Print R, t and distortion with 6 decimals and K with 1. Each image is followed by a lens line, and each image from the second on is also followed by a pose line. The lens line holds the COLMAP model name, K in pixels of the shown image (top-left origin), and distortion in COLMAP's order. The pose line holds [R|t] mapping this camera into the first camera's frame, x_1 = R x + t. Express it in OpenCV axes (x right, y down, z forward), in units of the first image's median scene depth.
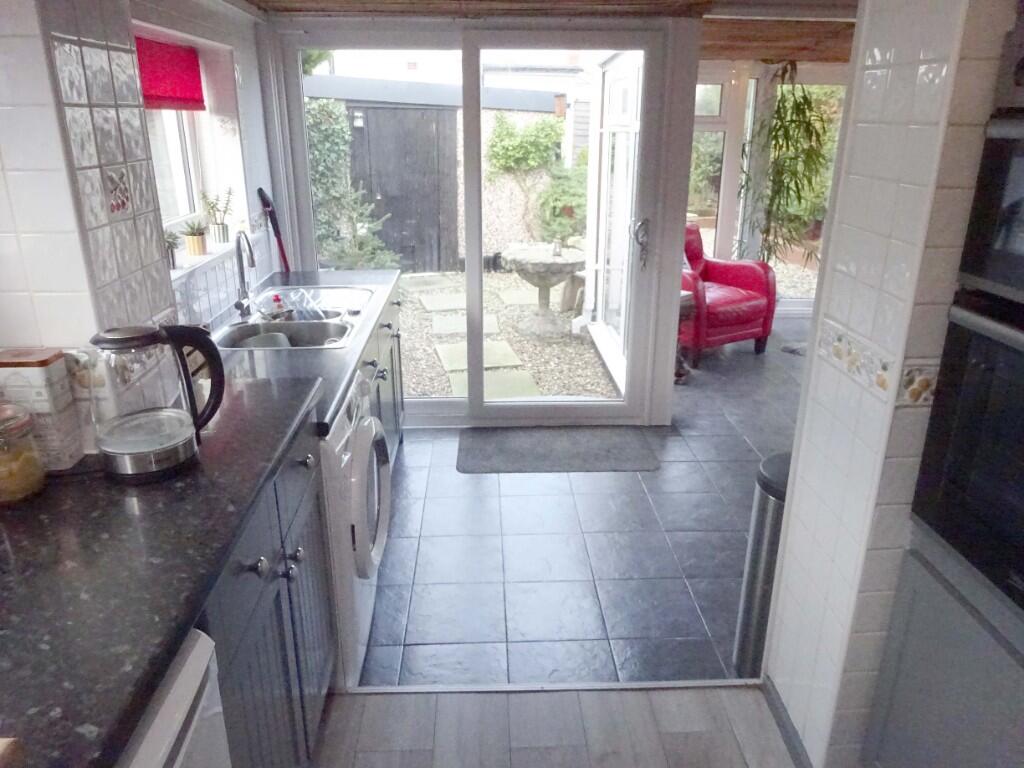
lens RADIAL K [[756.2, 0, 511.7], [0, 756.2, 384.5], [0, 0, 1]] dist [-0.003690, 0.015454]
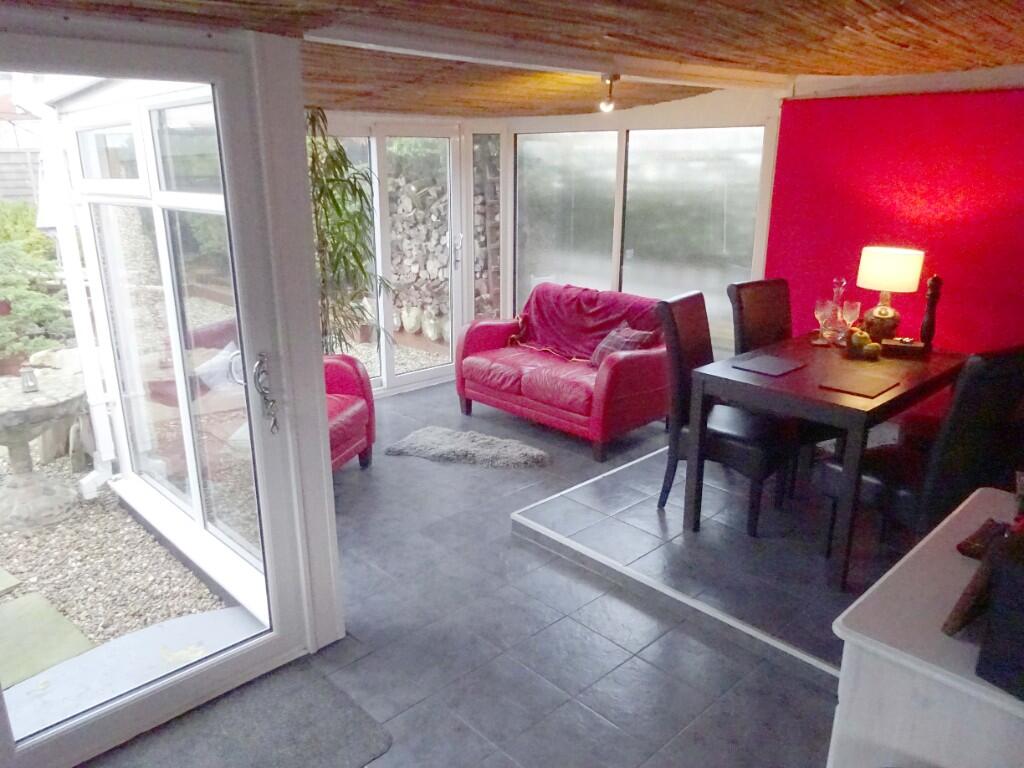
lens RADIAL K [[756.2, 0, 513.8], [0, 756.2, 387.8], [0, 0, 1]] dist [-0.003690, 0.015454]
pose [[0.748050, -0.201602, 0.632280, -0.041657], [0.230989, 0.972263, 0.036722, -0.108026], [-0.622145, 0.118580, 0.773870, 0.257173]]
